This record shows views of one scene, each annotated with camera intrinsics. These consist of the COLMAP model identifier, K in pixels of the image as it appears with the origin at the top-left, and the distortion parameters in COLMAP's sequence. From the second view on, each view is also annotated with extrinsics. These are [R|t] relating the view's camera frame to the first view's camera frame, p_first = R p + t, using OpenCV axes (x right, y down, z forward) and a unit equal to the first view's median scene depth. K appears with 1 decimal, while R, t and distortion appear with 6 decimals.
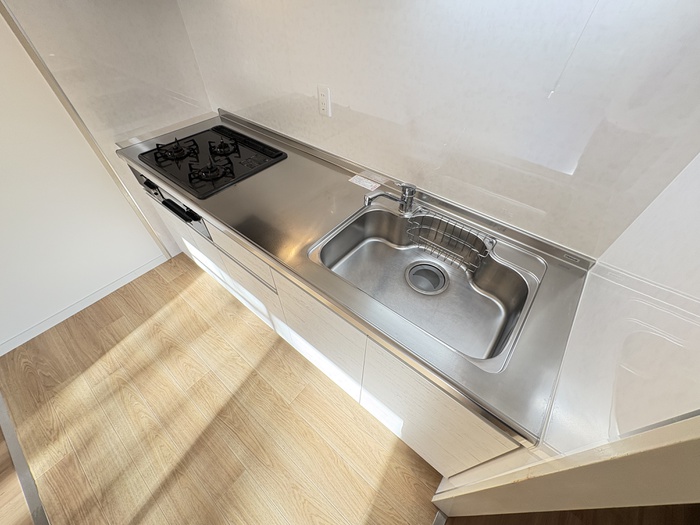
lens RADIAL K [[278.7, 0, 351.2], [0, 278.7, 261.8], [0, 0, 1]] dist [-0.002876, 0.000443]
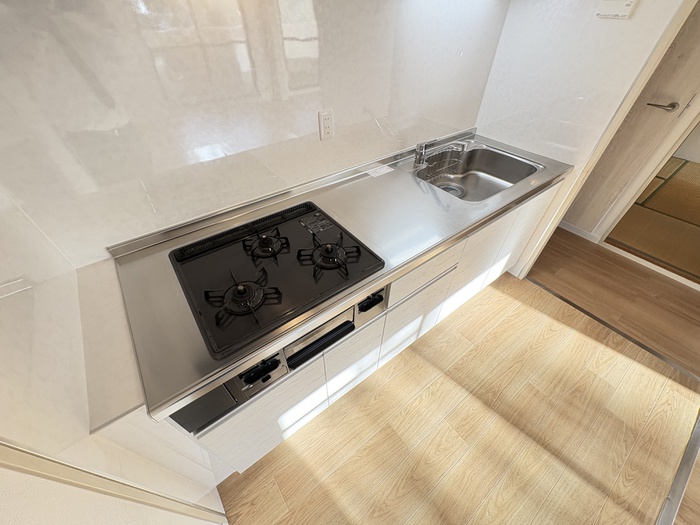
lens RADIAL K [[278.7, 0, 344.7], [0, 278.7, 265.6], [0, 0, 1]] dist [-0.002876, 0.000443]
pose [[0.247860, -0.670534, 0.699249, -0.913970], [0.714894, 0.613706, 0.335099, -0.461829], [-0.653829, 0.416832, 0.631474, 0.453566]]
